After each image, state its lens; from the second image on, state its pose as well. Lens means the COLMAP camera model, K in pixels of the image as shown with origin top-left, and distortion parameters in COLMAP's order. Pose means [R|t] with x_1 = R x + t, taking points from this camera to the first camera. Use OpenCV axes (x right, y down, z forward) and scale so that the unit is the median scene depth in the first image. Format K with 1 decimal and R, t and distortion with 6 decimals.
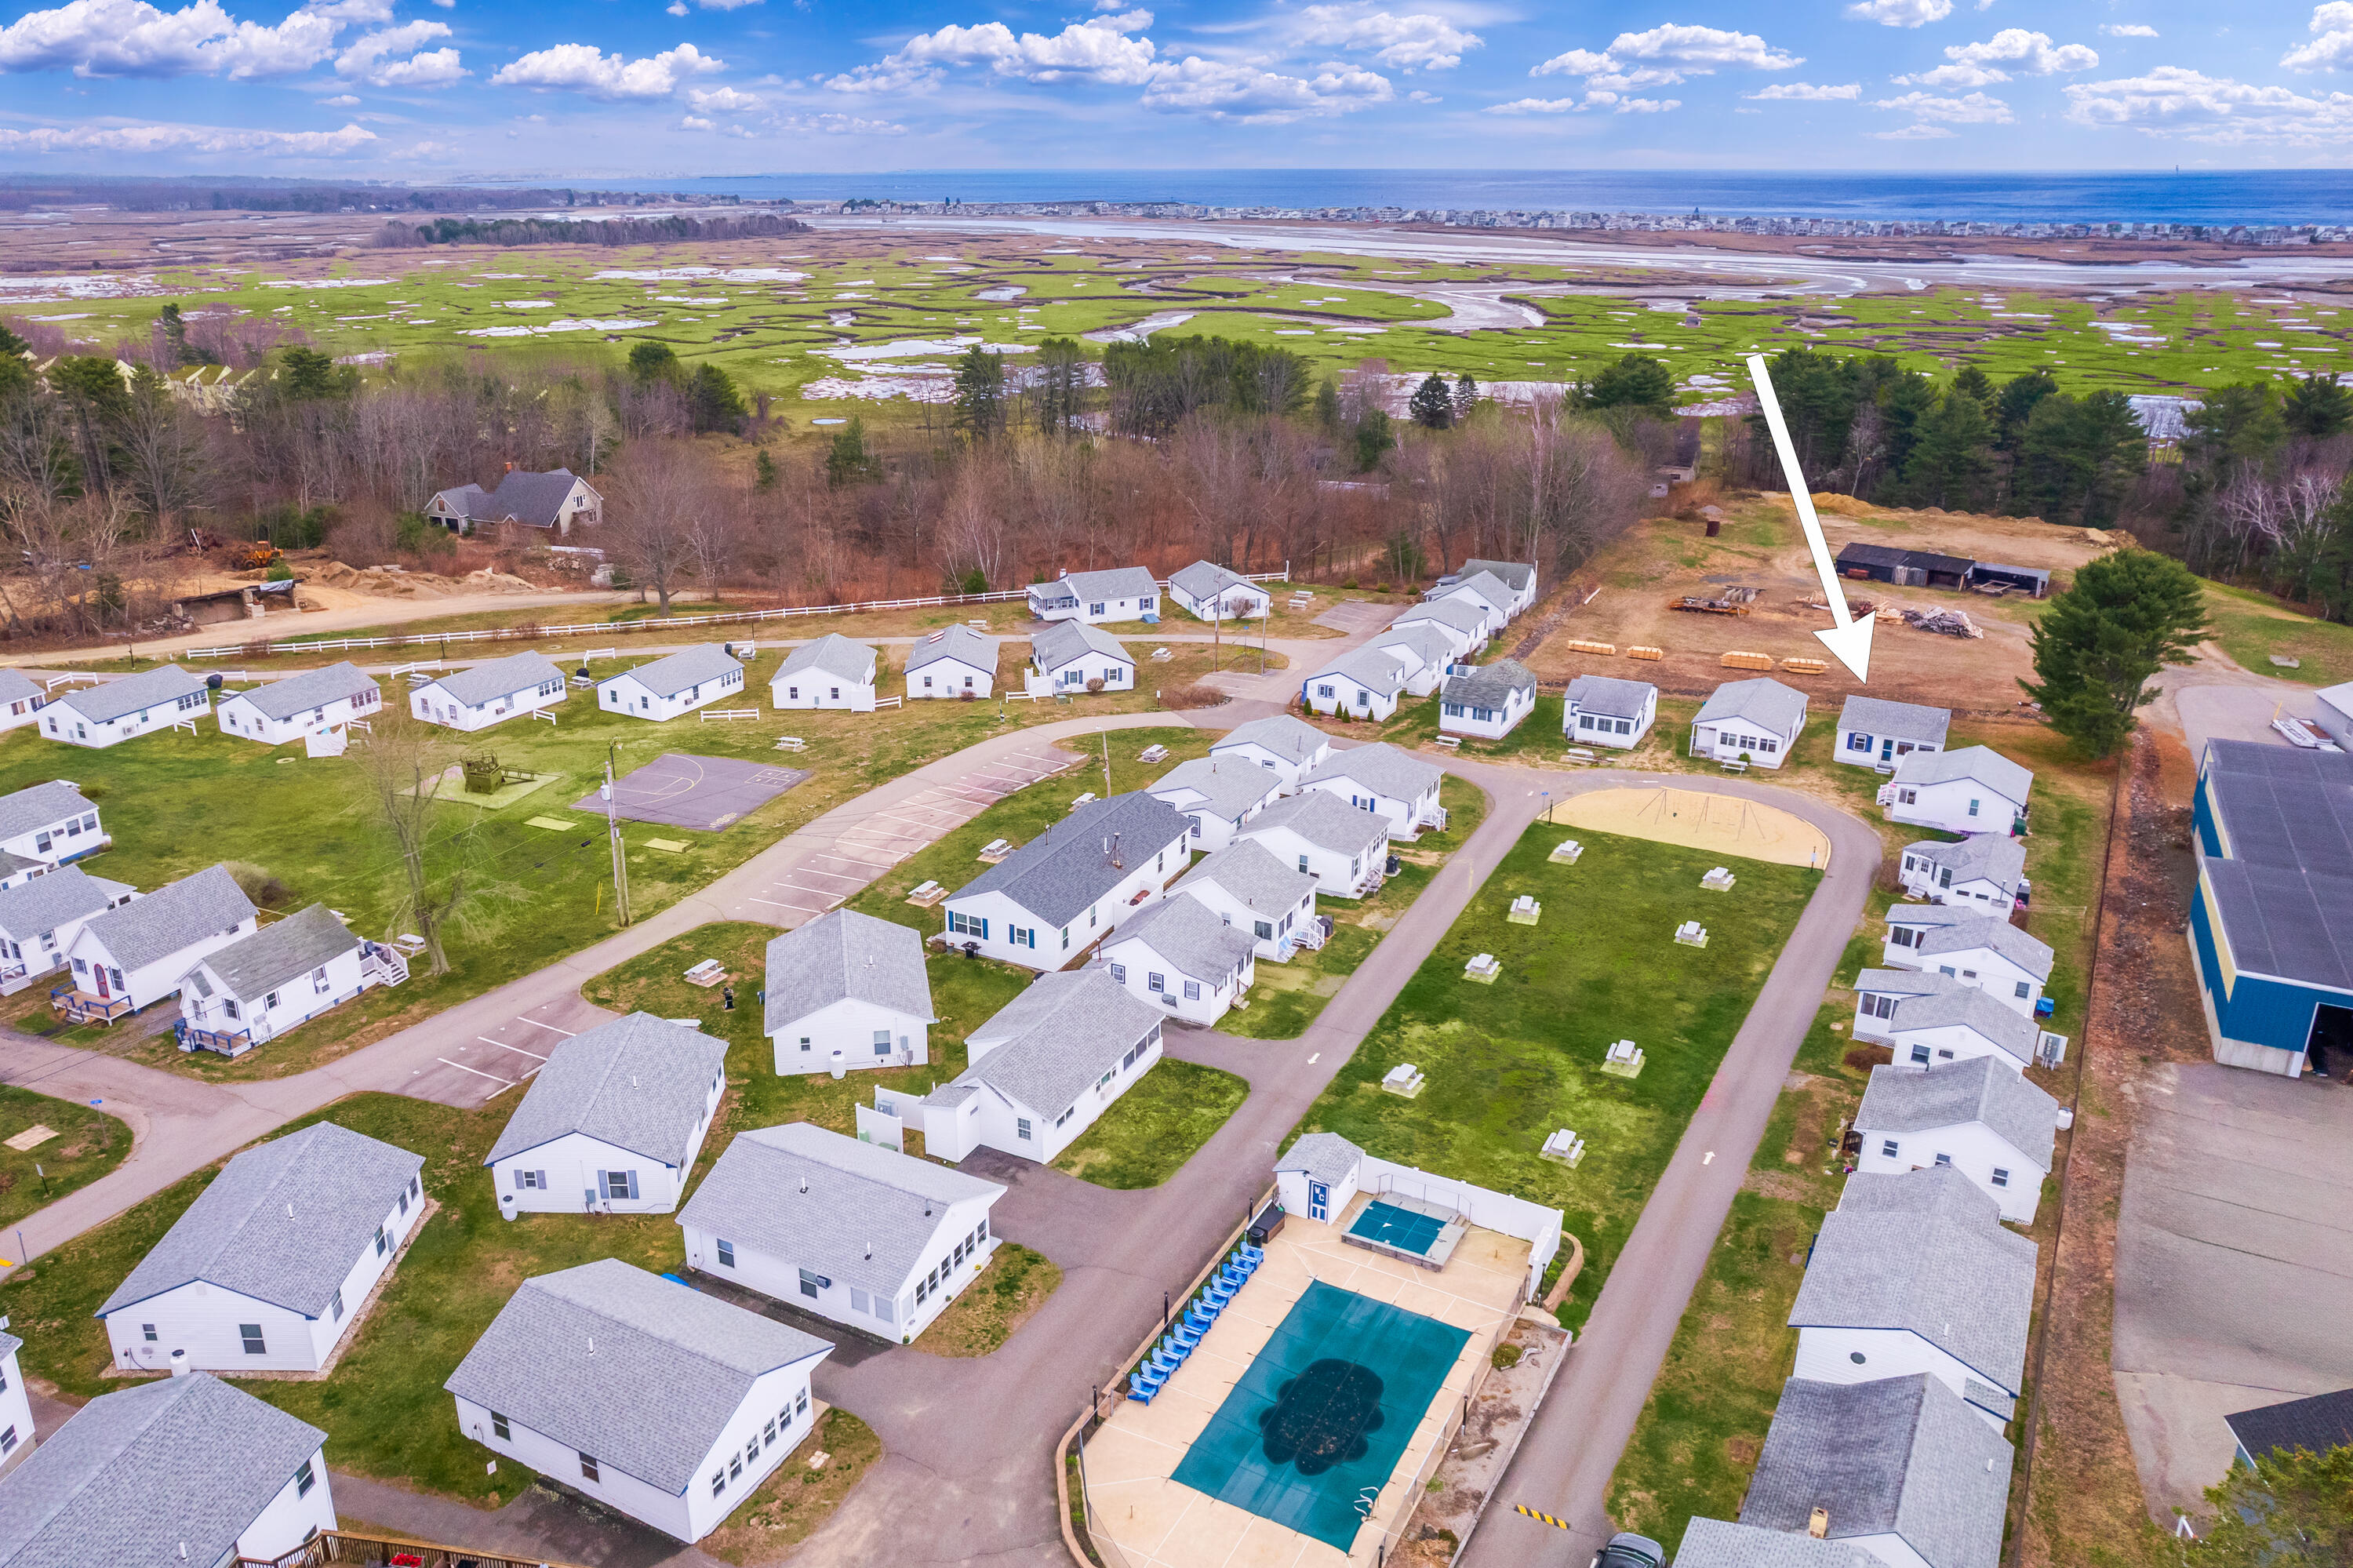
lens RADIAL K [[1652.2, 0, 1176.5], [0, 1652.2, 784.0], [0, 0, 1]] dist [0.002177, 0.005012]
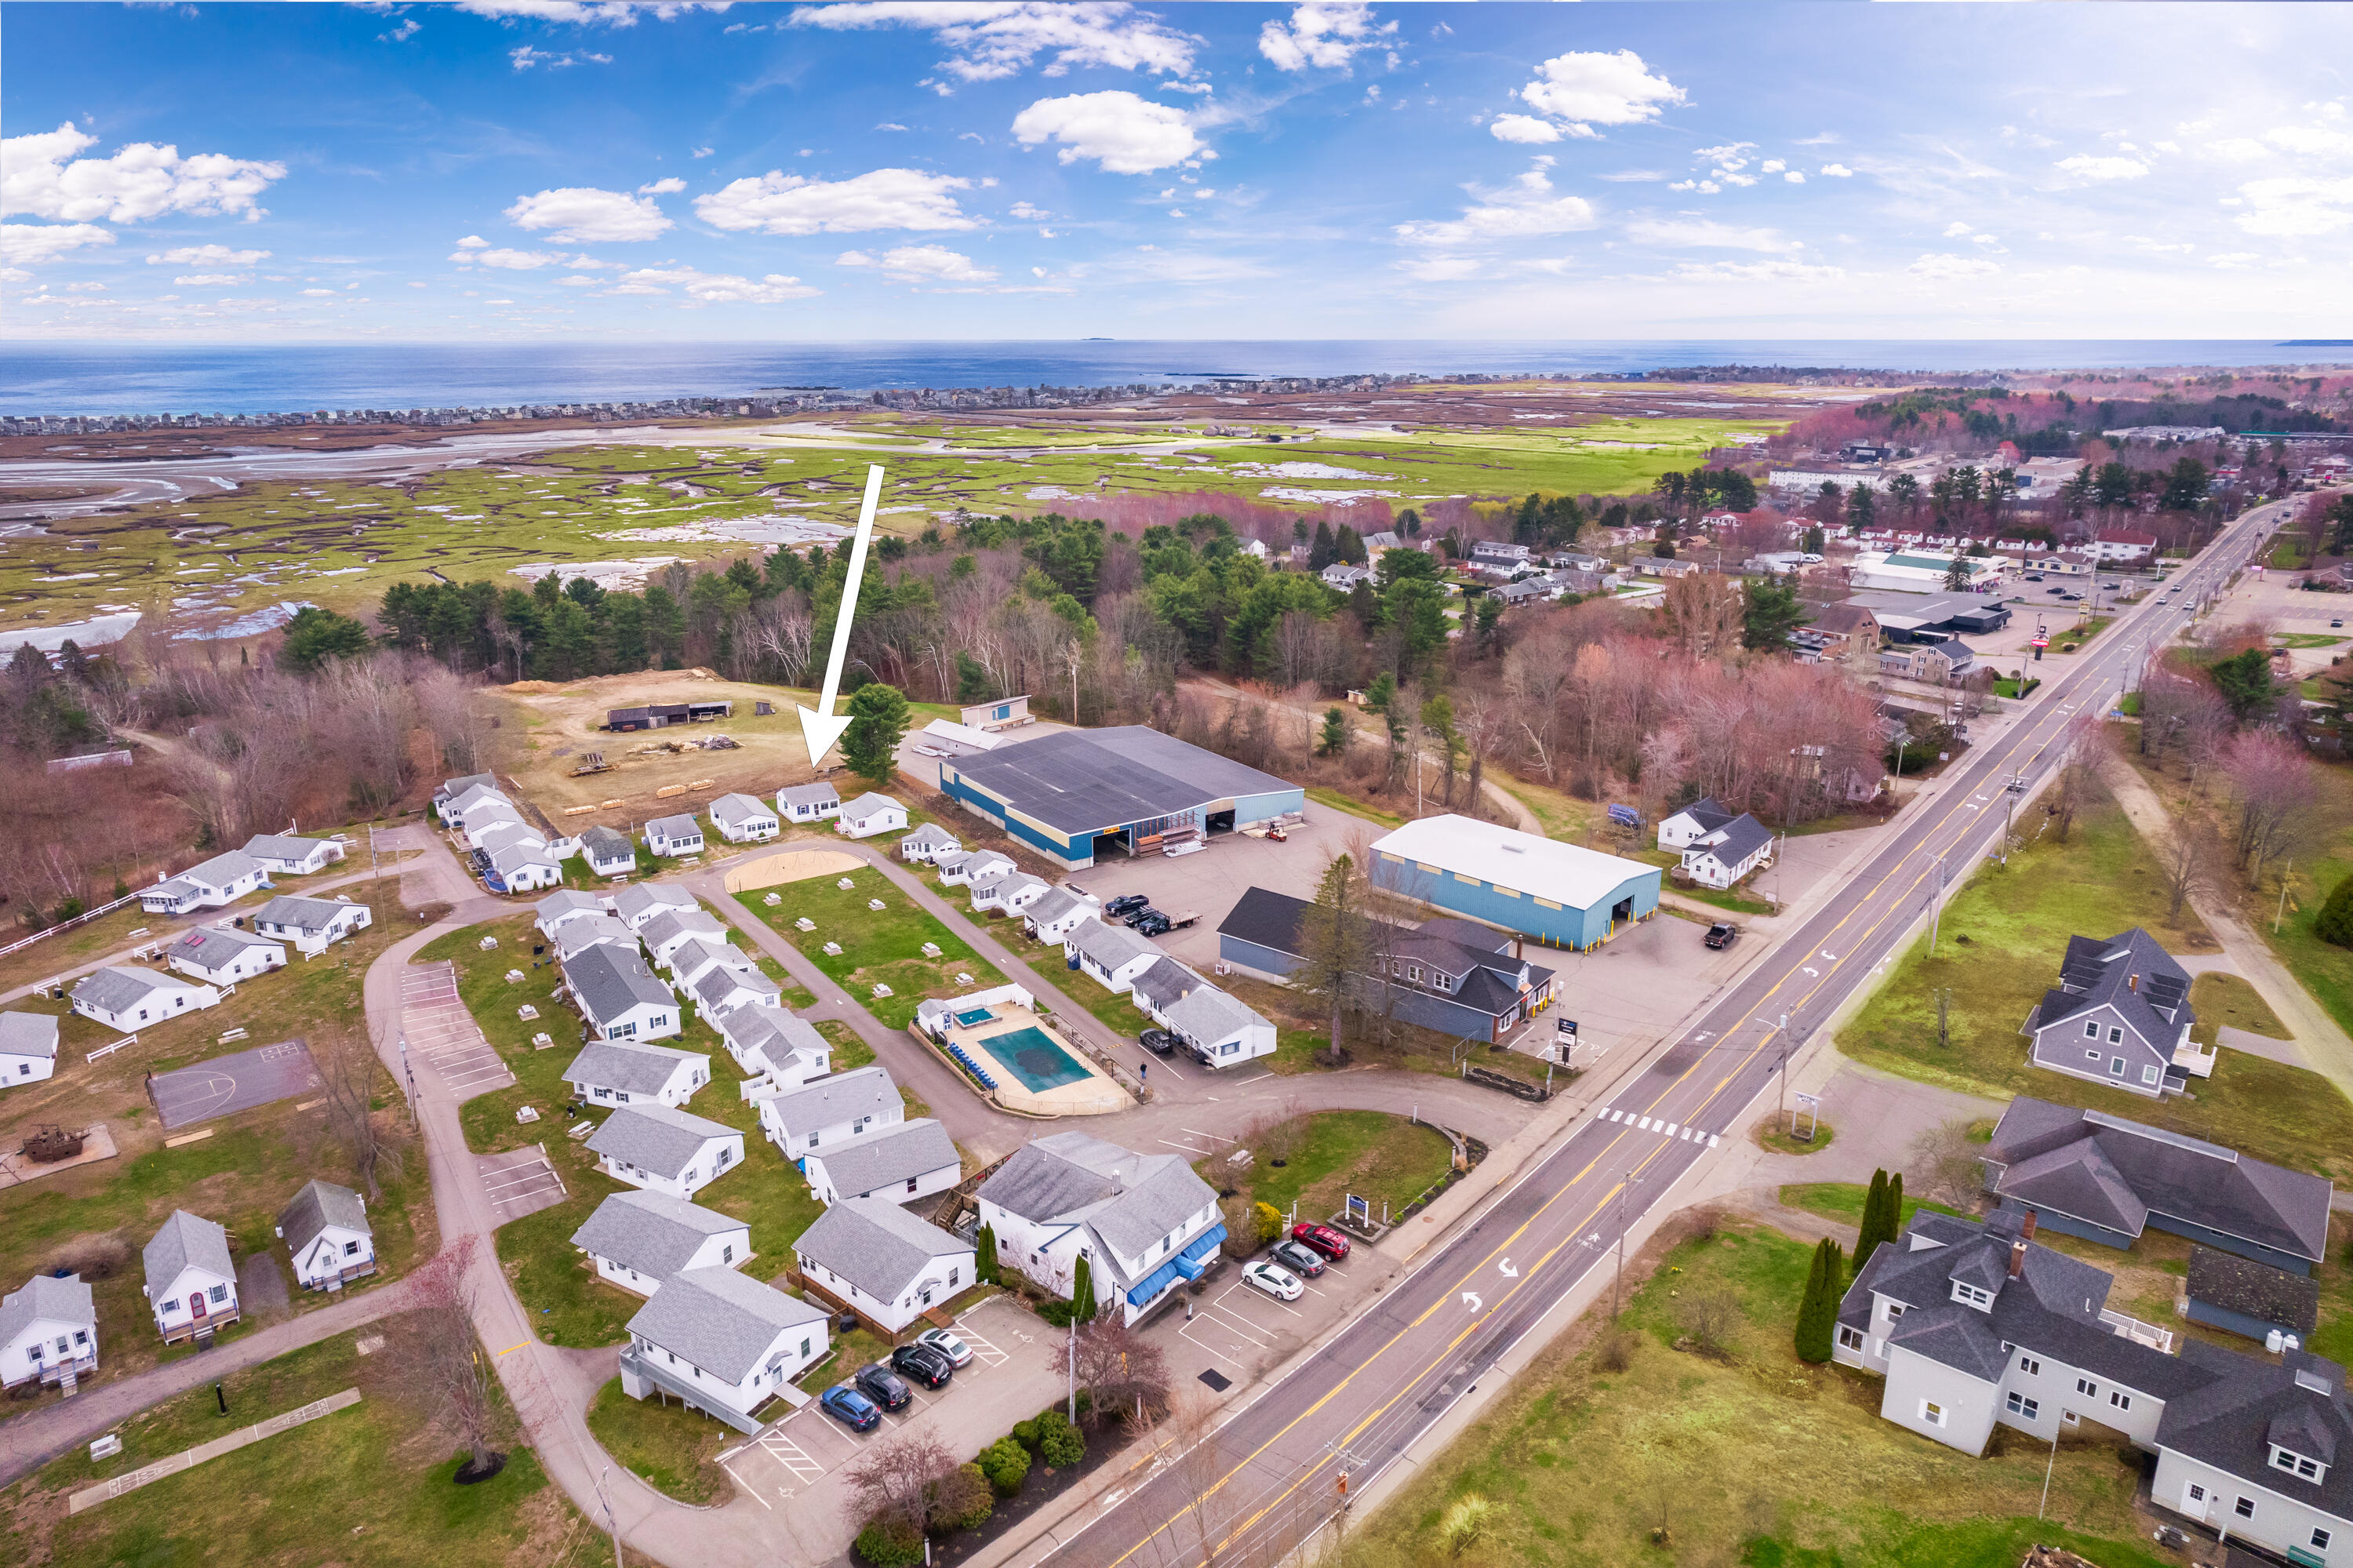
lens RADIAL K [[1652.2, 0, 1176.5], [0, 1652.2, 784.0], [0, 0, 1]] dist [0.002177, 0.005012]
pose [[0.457410, -0.252357, 0.852697, -0.990179], [0.301800, 0.946030, 0.118085, -0.146567], [-0.836476, 0.203331, 0.508885, -0.322745]]
